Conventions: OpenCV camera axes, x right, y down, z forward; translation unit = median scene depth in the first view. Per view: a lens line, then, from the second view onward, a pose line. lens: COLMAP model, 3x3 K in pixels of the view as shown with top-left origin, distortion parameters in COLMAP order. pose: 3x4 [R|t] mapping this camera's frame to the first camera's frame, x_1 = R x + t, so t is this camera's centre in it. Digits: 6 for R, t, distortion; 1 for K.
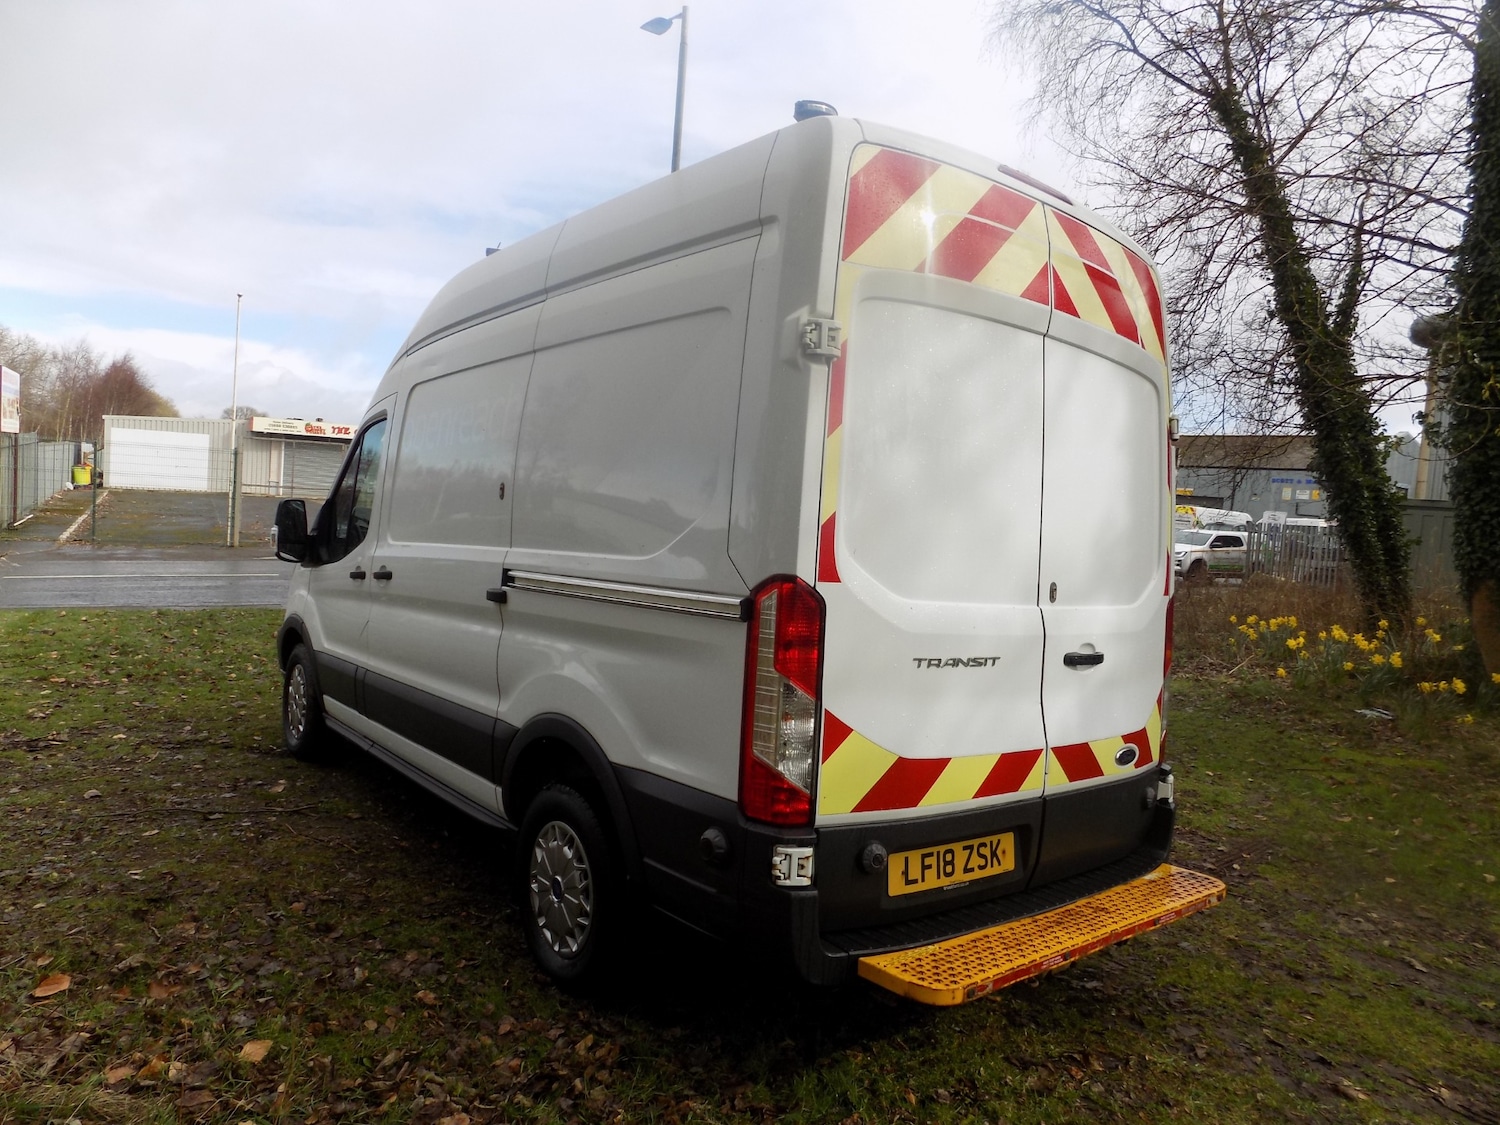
lens RADIAL K [[1014.4, 0, 750.0], [0, 1014.4, 562.5], [0, 0, 1]] dist [-0.077483, 0.080787]
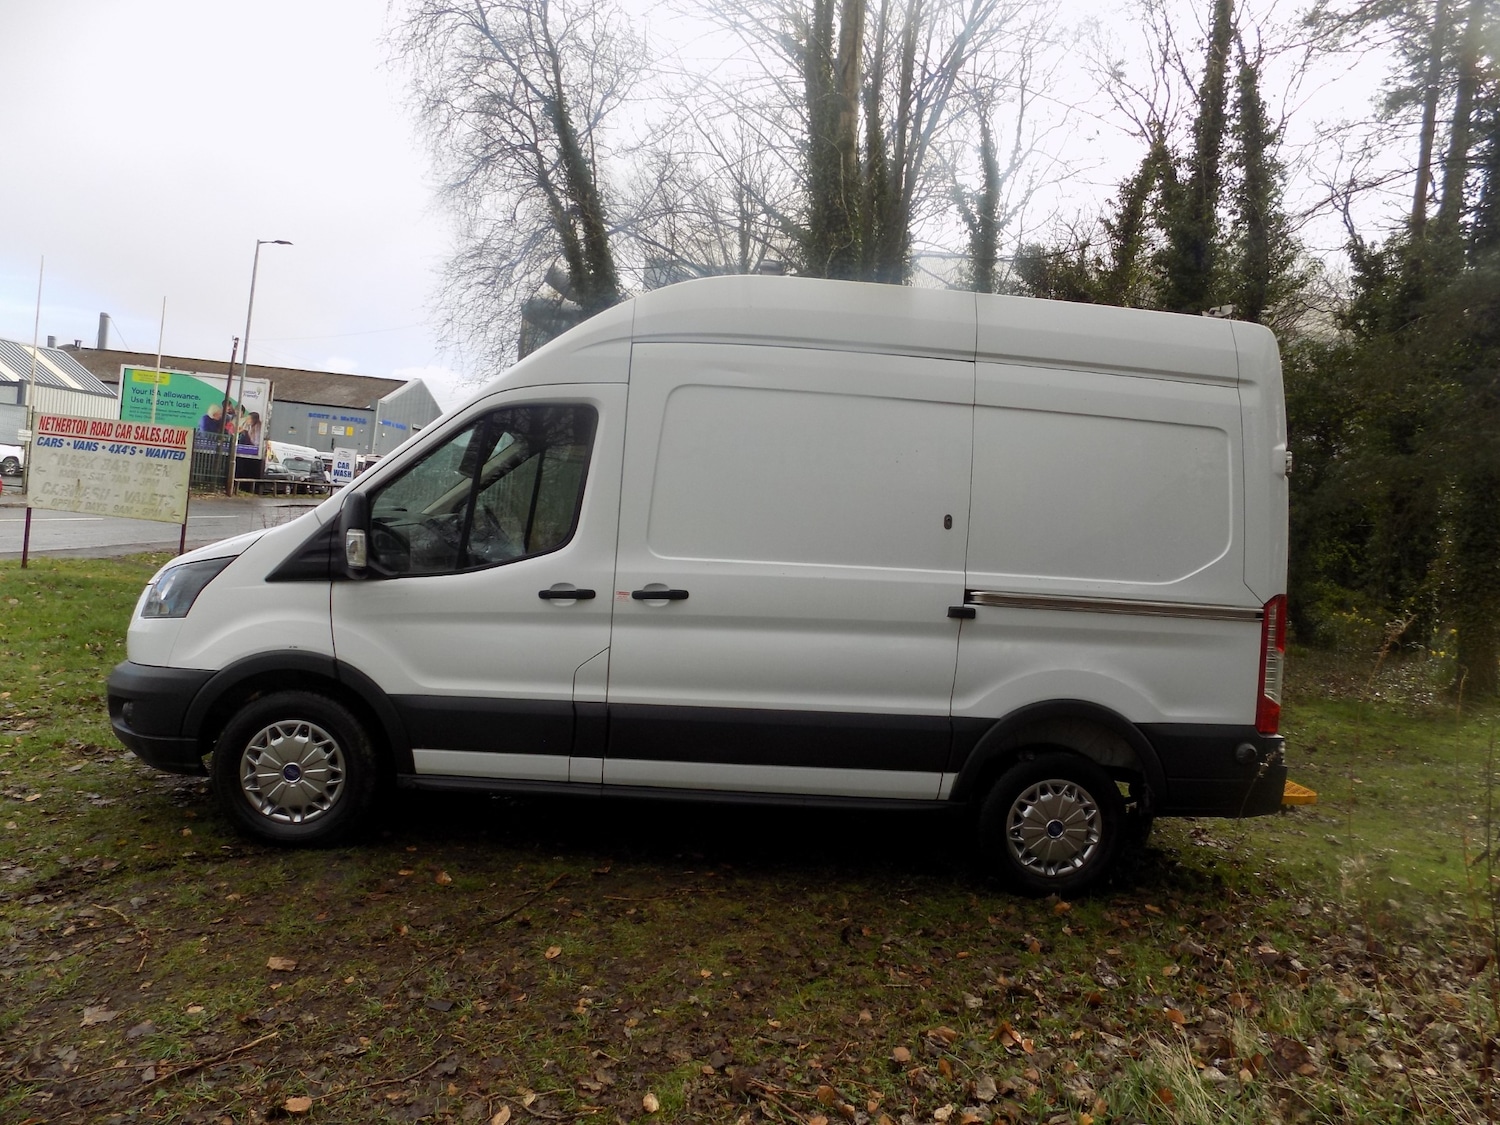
lens RADIAL K [[1014.4, 0, 750.0], [0, 1014.4, 562.5], [0, 0, 1]] dist [-0.077483, 0.080787]
pose [[0.561000, -0.040881, 0.826806, -1.711550], [-0.021976, 0.997692, 0.064241, -0.120552], [-0.827524, -0.054210, 0.558807, 0.690377]]
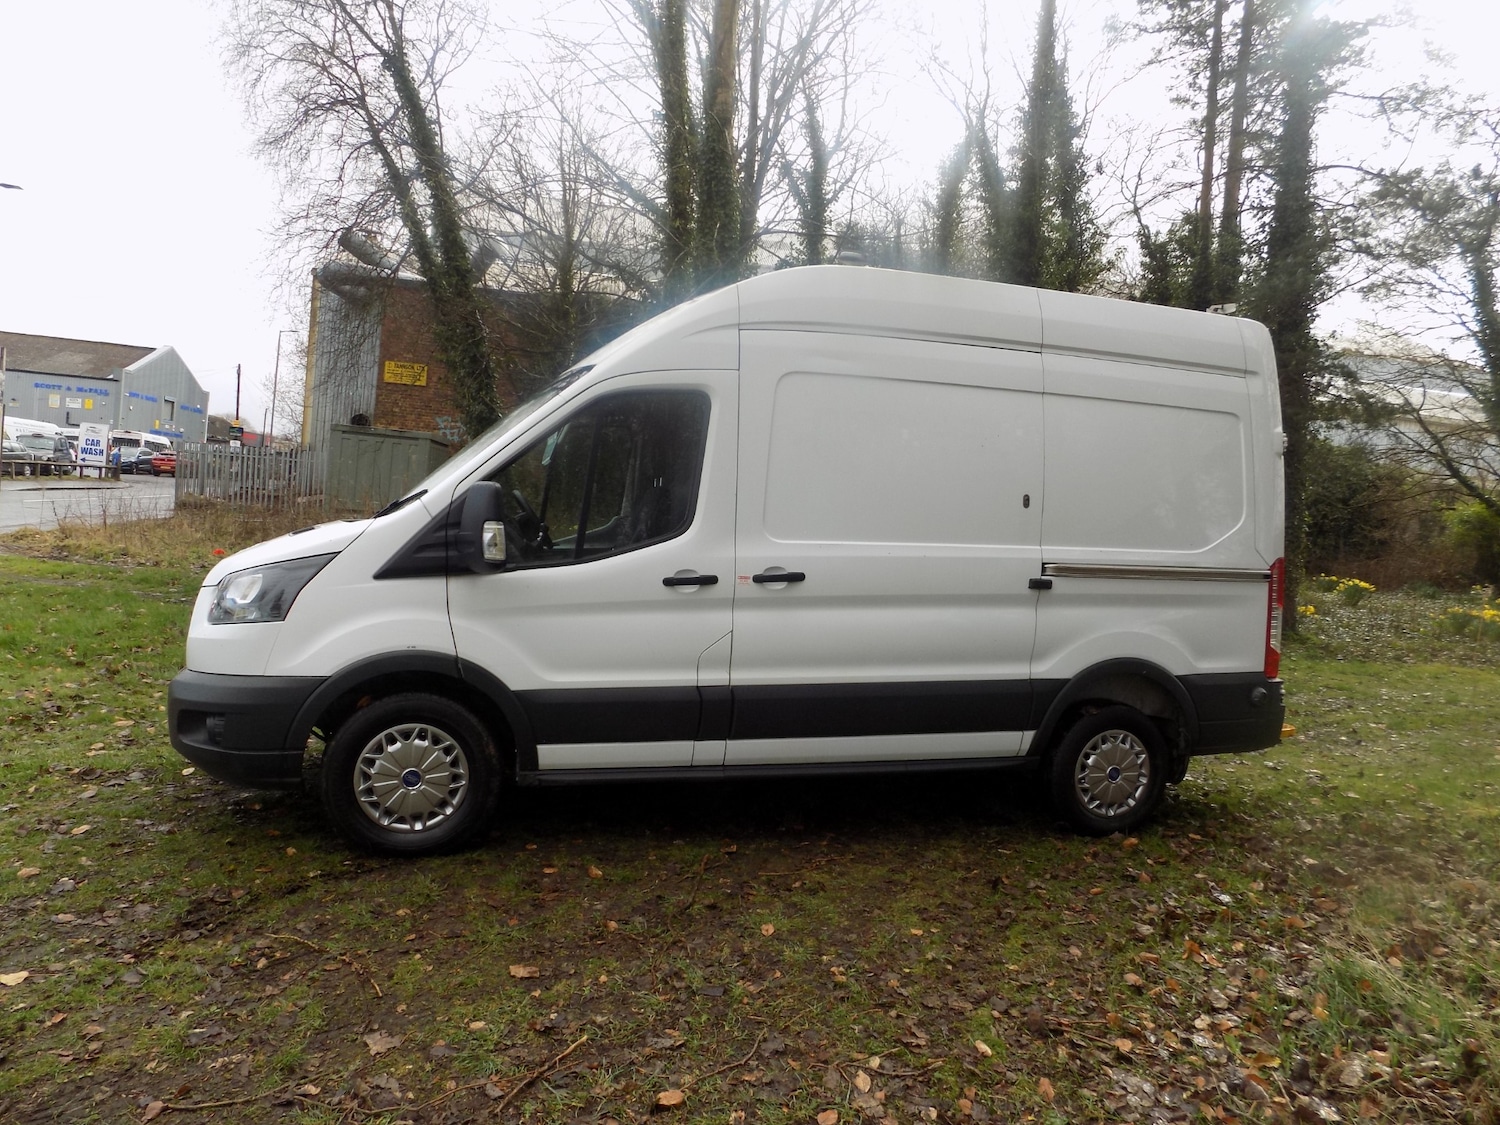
lens RADIAL K [[1014.4, 0, 750.0], [0, 1014.4, 562.5], [0, 0, 1]] dist [-0.077483, 0.080787]
pose [[0.368533, -0.079848, 0.926179, -1.980293], [-0.008189, 0.995987, 0.089124, -0.133046], [-0.929579, -0.040429, 0.366400, 1.099527]]
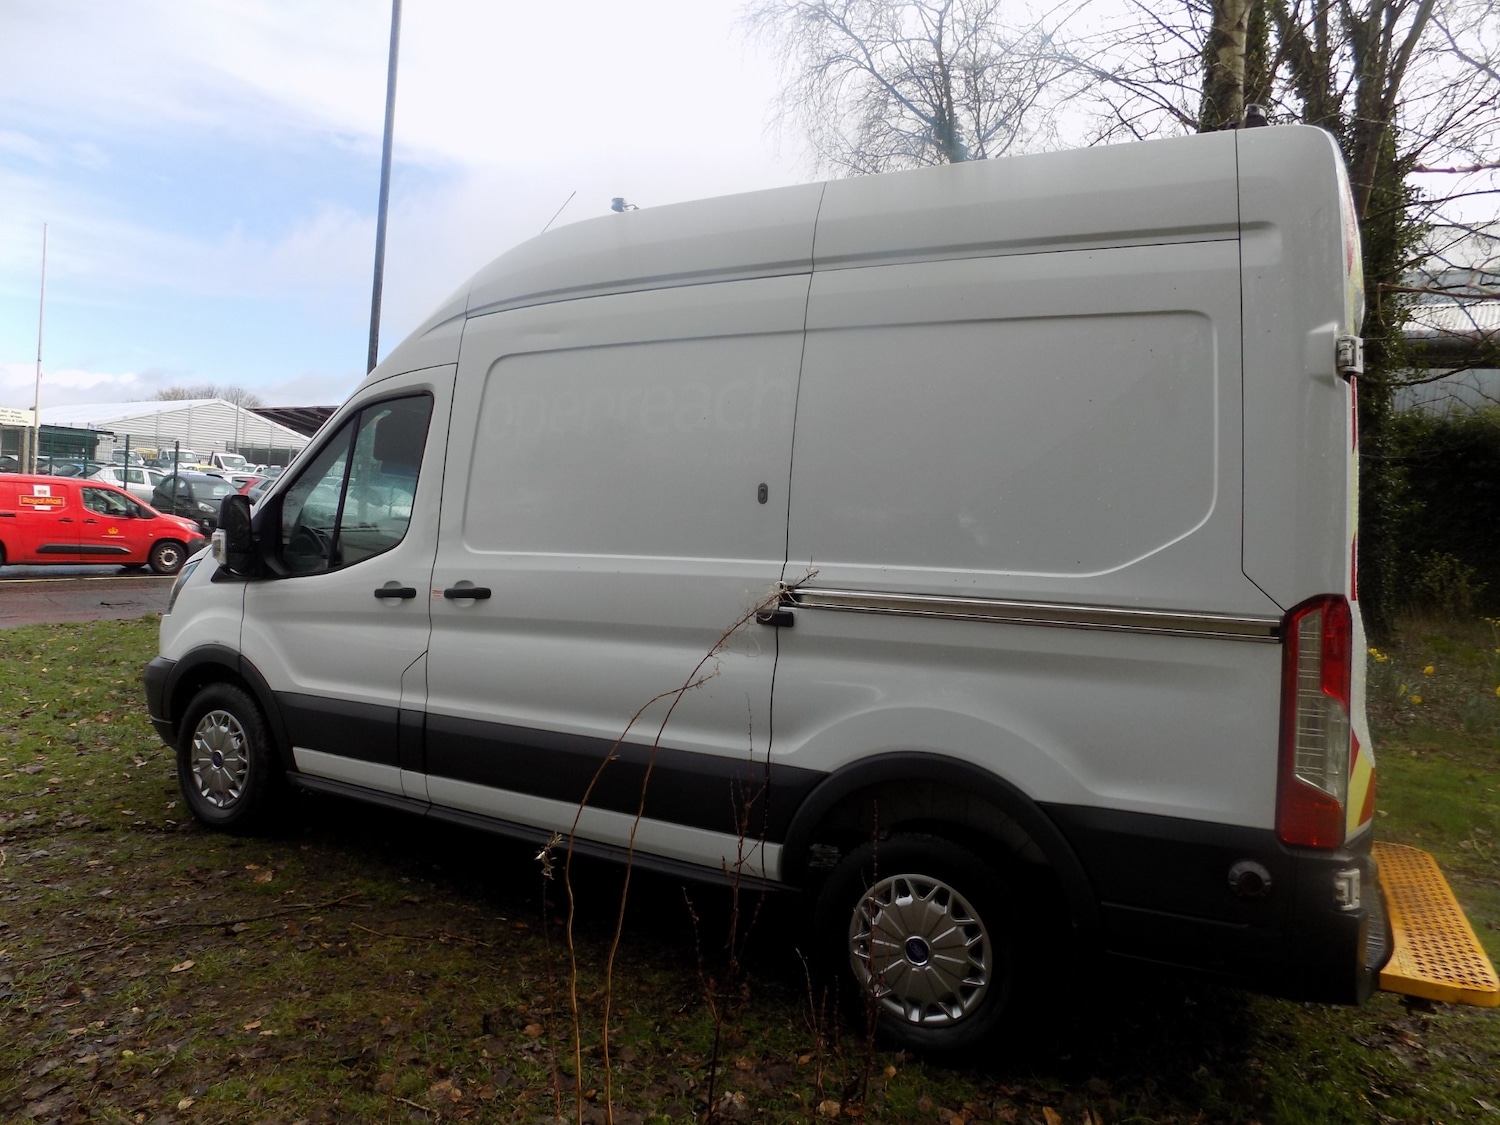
lens RADIAL K [[1014.4, 0, 750.0], [0, 1014.4, 562.5], [0, 0, 1]] dist [-0.077483, 0.080787]
pose [[0.920150, -0.013600, 0.391331, -0.754565], [0.008511, 0.999855, 0.014735, -0.033219], [-0.391475, -0.010228, 0.920132, 0.287907]]
